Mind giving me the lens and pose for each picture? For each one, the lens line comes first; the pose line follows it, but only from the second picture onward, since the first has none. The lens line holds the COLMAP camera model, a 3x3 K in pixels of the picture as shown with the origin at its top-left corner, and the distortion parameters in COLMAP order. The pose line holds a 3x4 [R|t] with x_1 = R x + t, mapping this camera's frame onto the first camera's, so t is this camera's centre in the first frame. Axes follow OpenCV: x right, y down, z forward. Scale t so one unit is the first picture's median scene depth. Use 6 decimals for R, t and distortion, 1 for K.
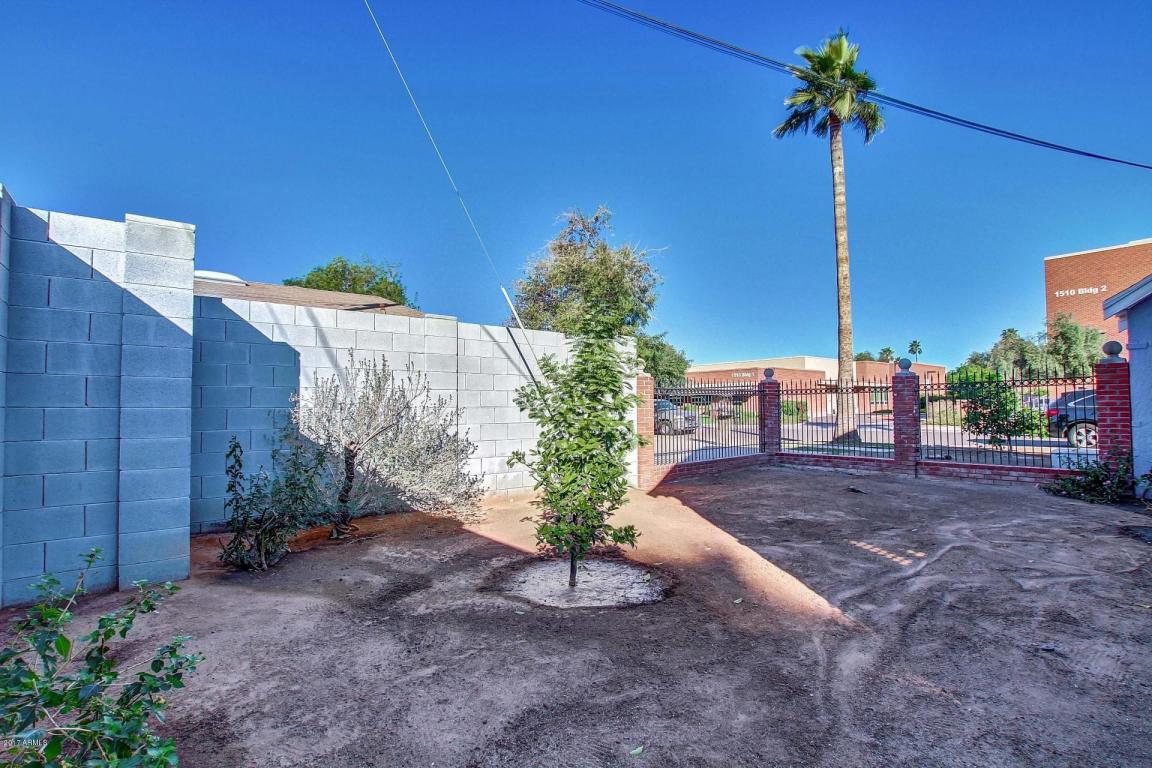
lens RADIAL K [[532.5, 0, 577.5], [0, 532.5, 384.4], [0, 0, 1]] dist [-0.025792, 0.000973]
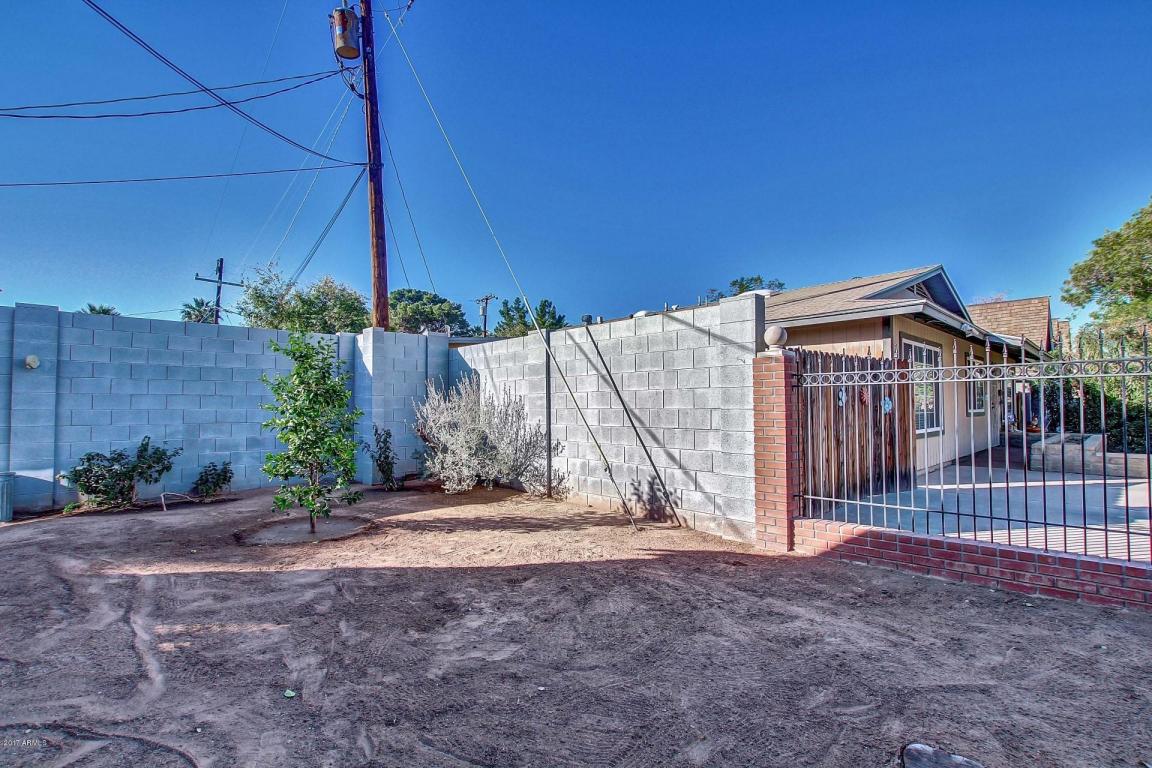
lens RADIAL K [[532.5, 0, 576.0], [0, 532.5, 389.1], [0, 0, 1]] dist [-0.025792, 0.000973]
pose [[0.054204, -0.028192, -0.998132, 1.303369], [0.045969, 0.998612, -0.025709, 0.047281], [0.997471, -0.044489, 0.055425, 1.448229]]
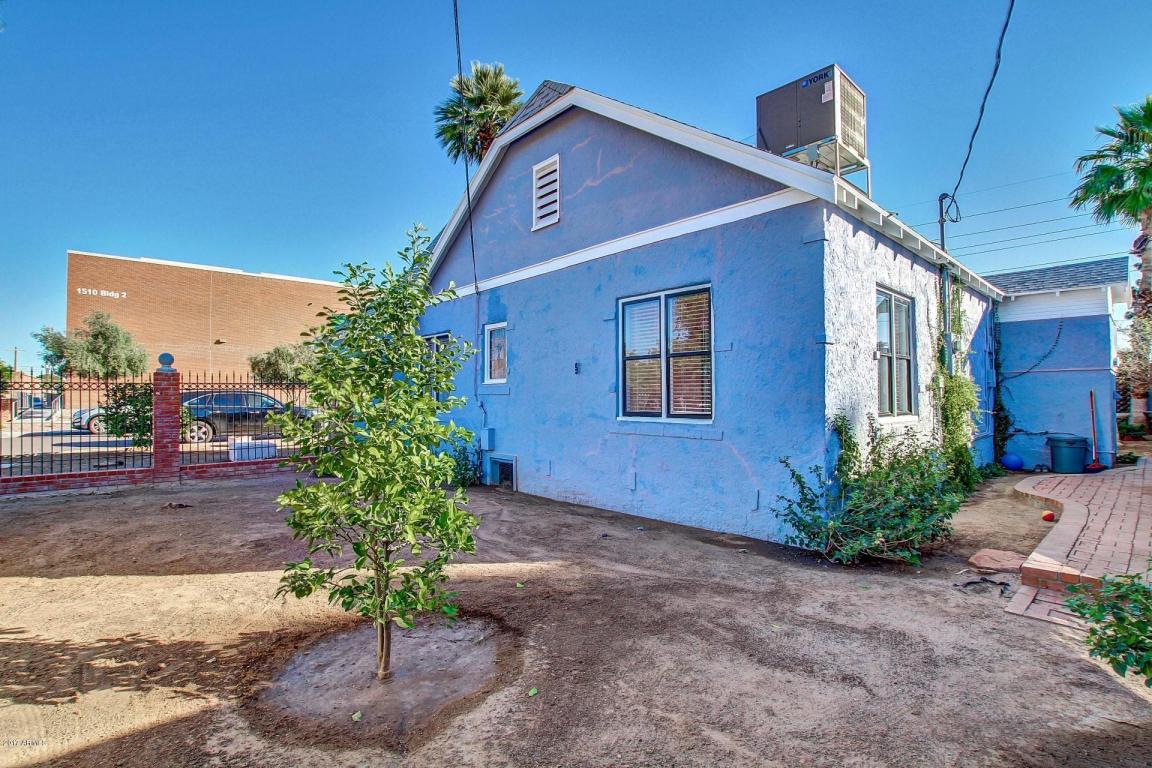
lens RADIAL K [[532.5, 0, 577.8], [0, 532.5, 389.5], [0, 0, 1]] dist [-0.025792, 0.000973]
pose [[-0.044445, 0.026762, 0.998653, -0.606058], [-0.038752, 0.998843, -0.028492, 0.021967], [-0.998260, -0.039966, -0.043357, 0.701084]]
